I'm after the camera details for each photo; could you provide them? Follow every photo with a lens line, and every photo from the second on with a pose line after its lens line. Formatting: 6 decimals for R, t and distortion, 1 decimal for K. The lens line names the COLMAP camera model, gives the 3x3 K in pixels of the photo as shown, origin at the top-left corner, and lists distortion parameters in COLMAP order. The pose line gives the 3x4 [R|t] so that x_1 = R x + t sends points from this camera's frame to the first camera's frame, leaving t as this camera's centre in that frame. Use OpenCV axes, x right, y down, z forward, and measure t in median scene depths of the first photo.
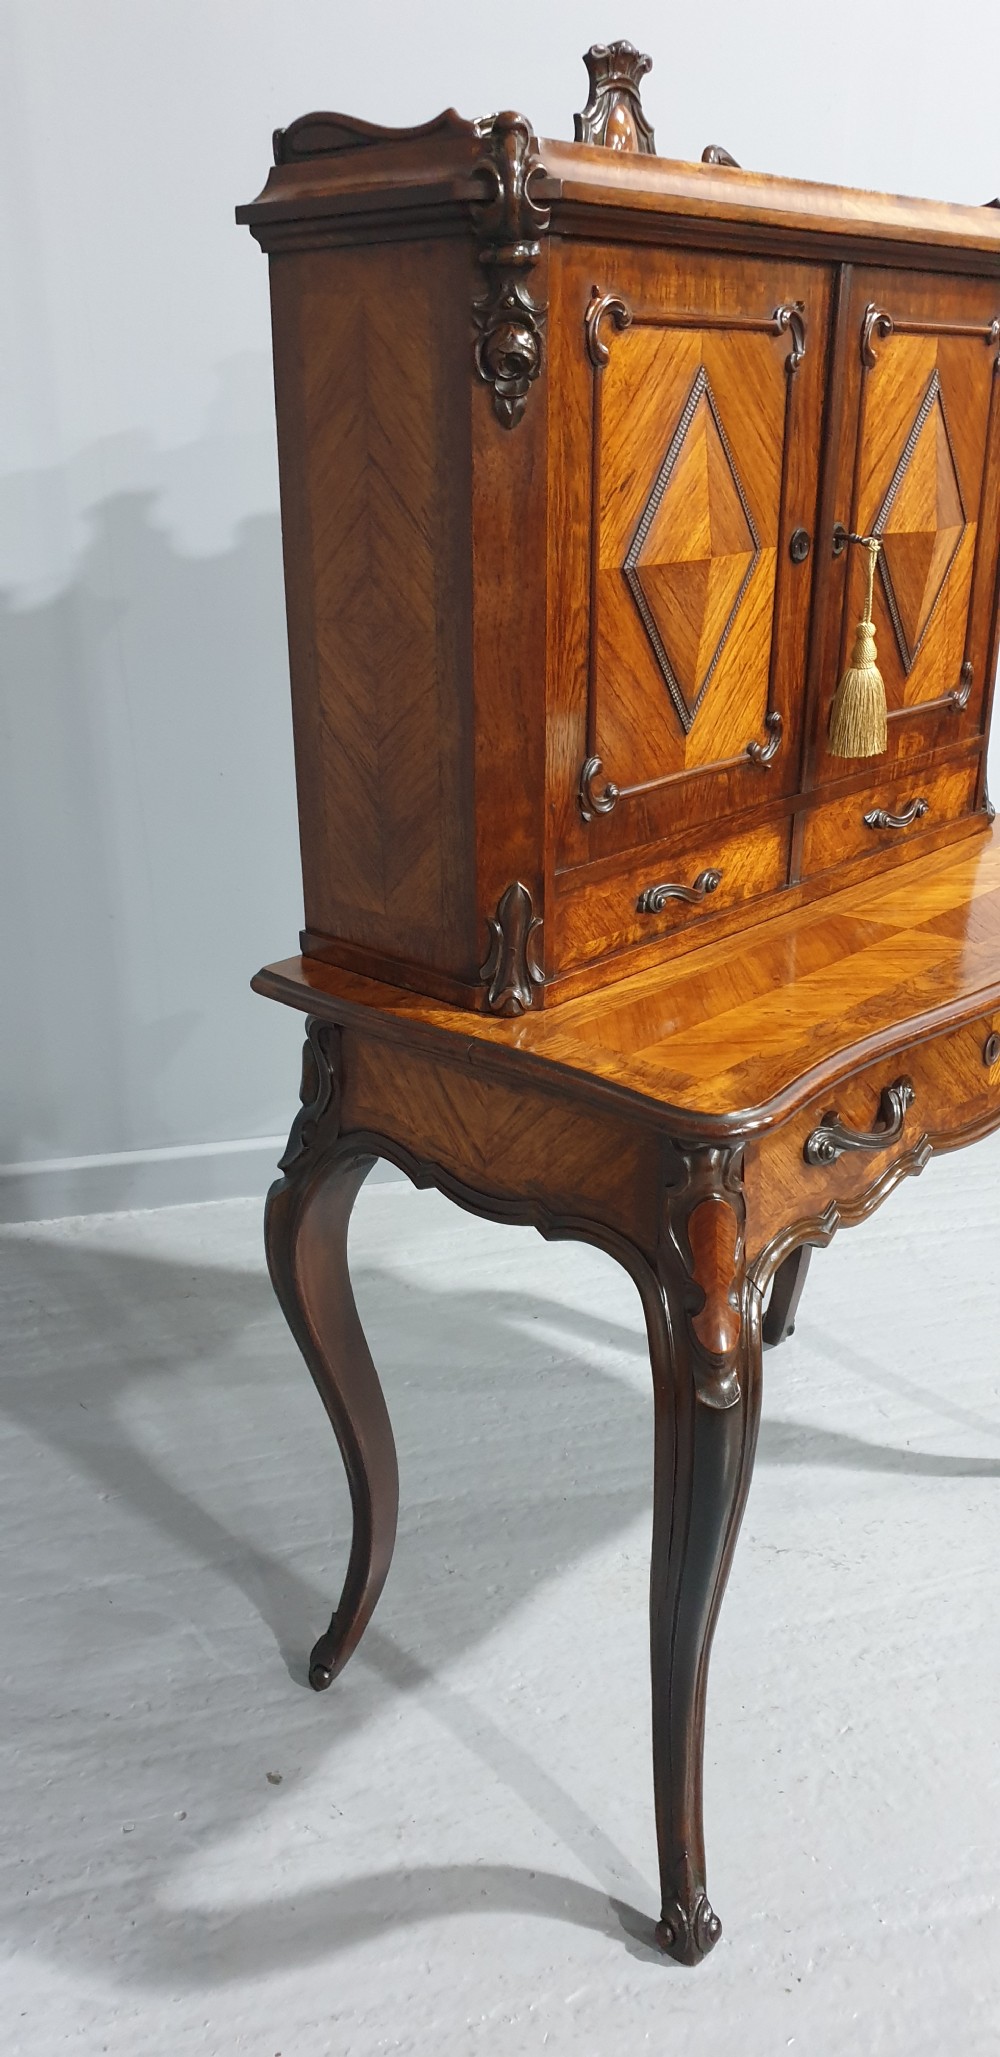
lens RADIAL K [[1605.4, 0, 479.1], [0, 1605.4, 1097.6], [0, 0, 1]] dist [0.010899, 0.015133]
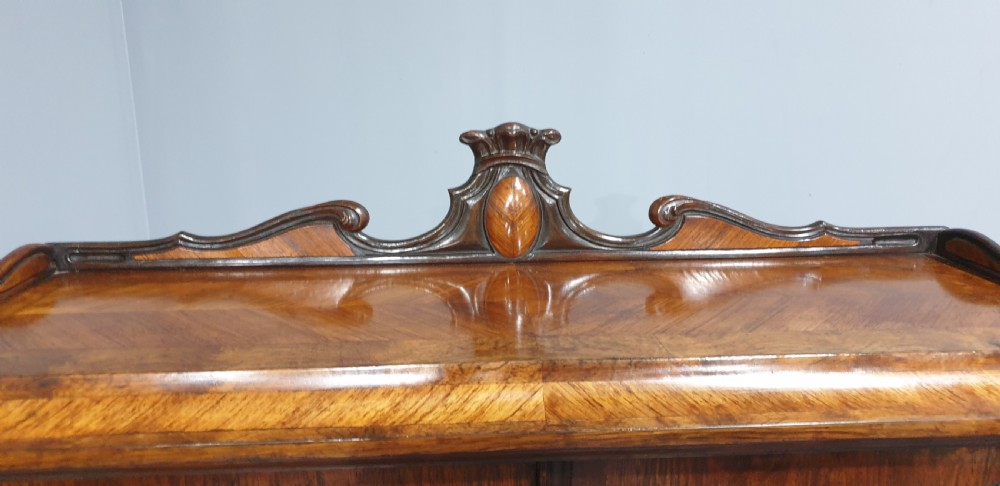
lens RADIAL K [[780.5, 0, 503.8], [0, 780.5, 234.1], [0, 0, 1]] dist [0.010899, 0.015133]
pose [[0.707461, 0.166083, -0.686961, 0.417998], [-0.284637, 0.956638, -0.061850, -0.554135], [0.646901, 0.239291, 0.724057, 0.668182]]
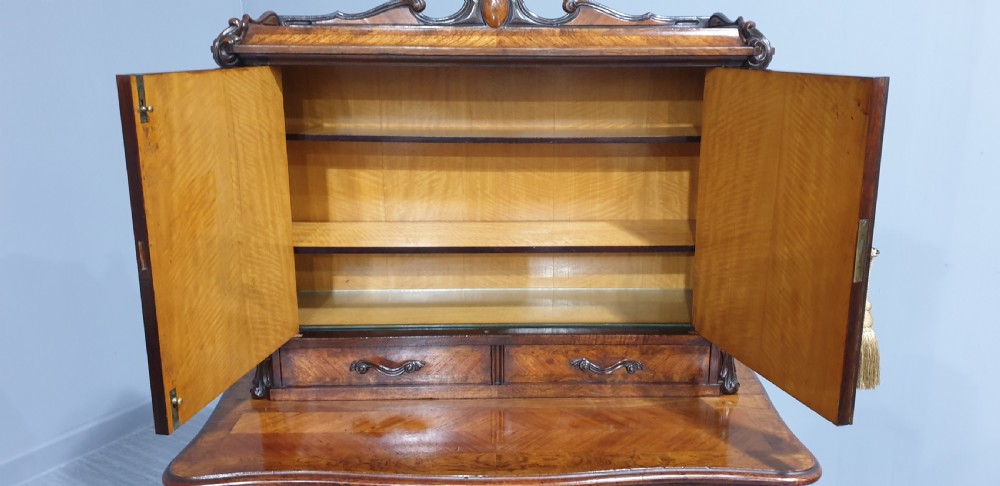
lens RADIAL K [[780.5, 0, 513.0], [0, 780.5, 243.3], [0, 0, 1]] dist [0.010899, 0.015133]
pose [[0.685639, 0.190849, -0.702479, 0.859117], [-0.296436, 0.954582, -0.029989, -0.285637], [0.664850, 0.228801, 0.711073, 0.396240]]
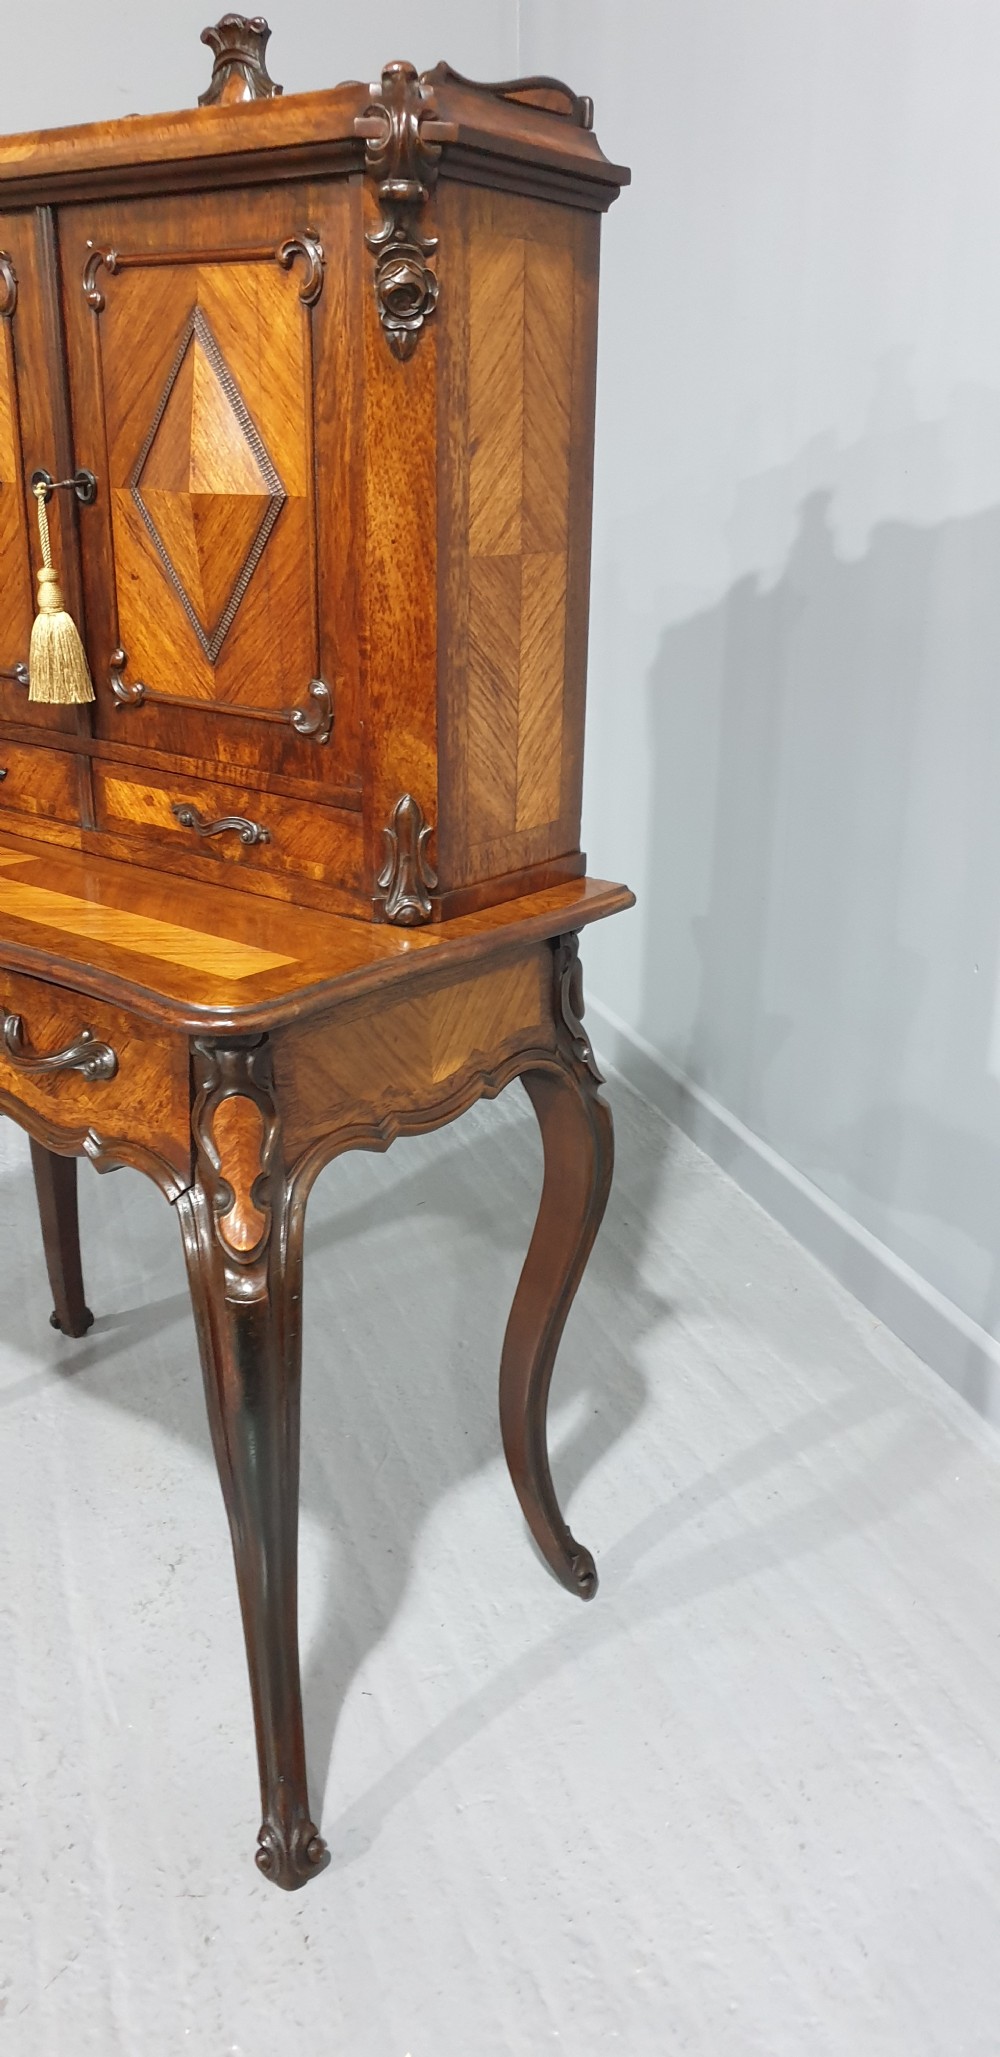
lens RADIAL K [[1605.4, 0, 576.3], [0, 1605.4, 1078.4], [0, 0, 1]] dist [0.010899, 0.015133]
pose [[0.082525, 0.362135, -0.928465, 1.316708], [-0.417507, 0.858509, 0.297741, -0.463640], [0.904918, 0.363070, 0.222043, 1.207548]]
